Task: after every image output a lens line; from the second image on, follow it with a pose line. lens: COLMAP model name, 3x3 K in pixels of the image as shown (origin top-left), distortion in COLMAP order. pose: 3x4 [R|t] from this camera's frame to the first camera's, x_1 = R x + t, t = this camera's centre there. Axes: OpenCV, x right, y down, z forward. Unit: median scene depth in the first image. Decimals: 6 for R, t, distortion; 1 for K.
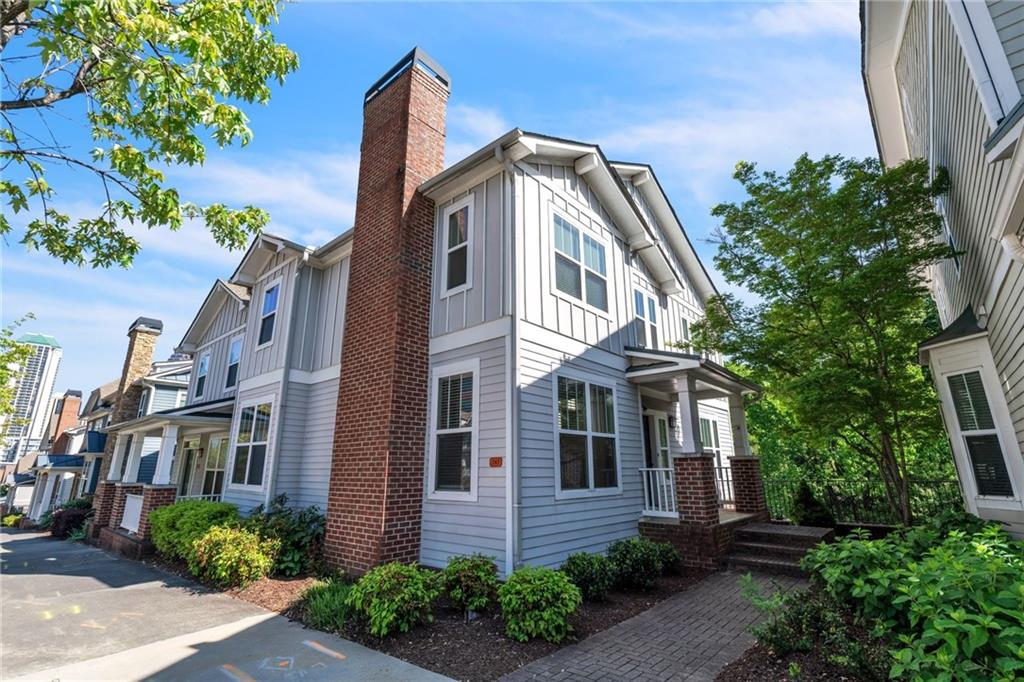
lens RADIAL K [[469.1, 0, 509.5], [0, 469.1, 338.2], [0, 0, 1]] dist [-0.008428, -0.000774]
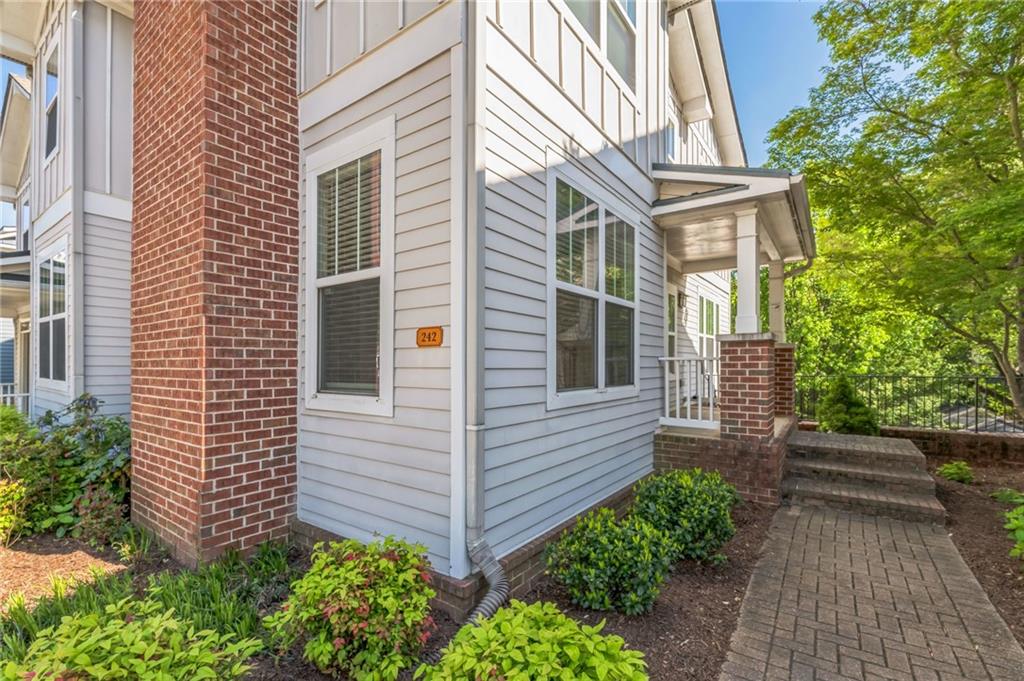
lens RADIAL K [[449.4, 0, 503.7], [0, 449.4, 363.2], [0, 0, 1]] dist [-0.008751, -0.000680]
pose [[0.996318, 0.004305, 0.085629, 0.005345], [-0.027042, 0.963540, 0.266194, 0.149050], [-0.081361, -0.267529, 0.960109, 0.493778]]
